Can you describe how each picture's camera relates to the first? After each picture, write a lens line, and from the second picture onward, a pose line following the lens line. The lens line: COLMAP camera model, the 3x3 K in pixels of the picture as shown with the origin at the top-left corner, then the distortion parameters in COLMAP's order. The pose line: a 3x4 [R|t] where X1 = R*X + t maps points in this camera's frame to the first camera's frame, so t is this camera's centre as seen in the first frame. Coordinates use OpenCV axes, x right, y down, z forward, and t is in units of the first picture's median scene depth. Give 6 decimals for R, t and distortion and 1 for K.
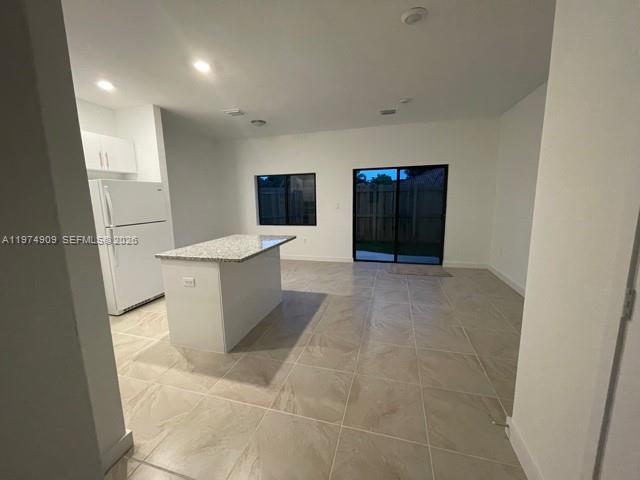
lens RADIAL K [[259.1, 0, 319.9], [0, 259.1, 237.6], [0, 0, 1]] dist [-0.004274, -0.000245]
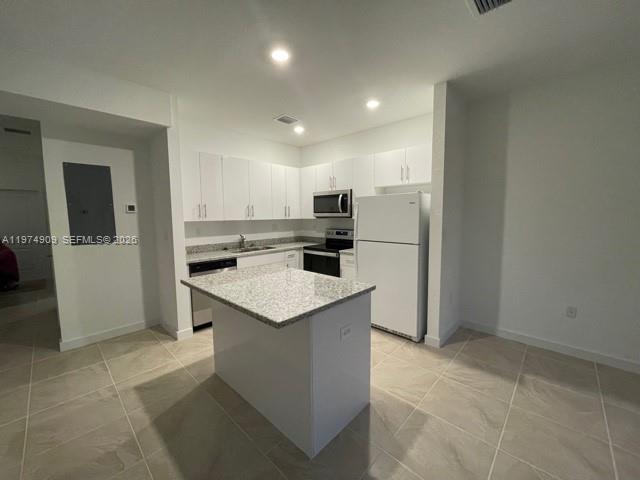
lens RADIAL K [[259.1, 0, 319.9], [0, 259.1, 237.6], [0, 0, 1]] dist [-0.004274, -0.000245]
pose [[-0.464946, 0.098226, -0.879873, 0.196823], [-0.119153, 0.977842, 0.172126, -0.197594], [0.877284, 0.184869, -0.442940, 1.209824]]
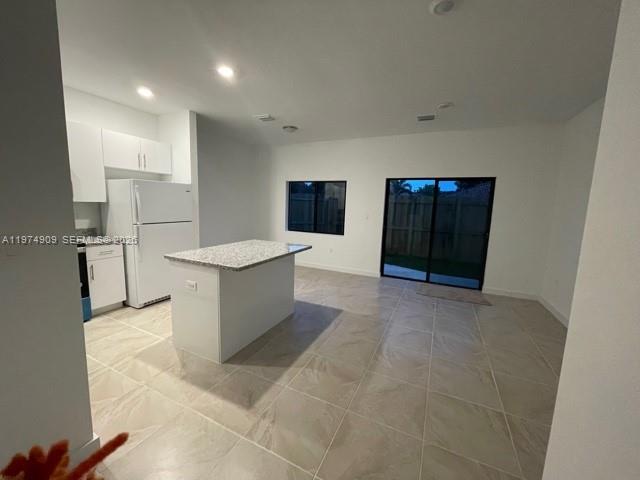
lens RADIAL K [[259.1, 0, 319.9], [0, 259.1, 237.6], [0, 0, 1]] dist [-0.004274, -0.000245]
pose [[0.984955, 0.073139, -0.156571, 0.084244], [-0.077134, 0.996828, -0.019584, -0.020738], [0.154642, 0.031366, 0.987473, 0.064753]]
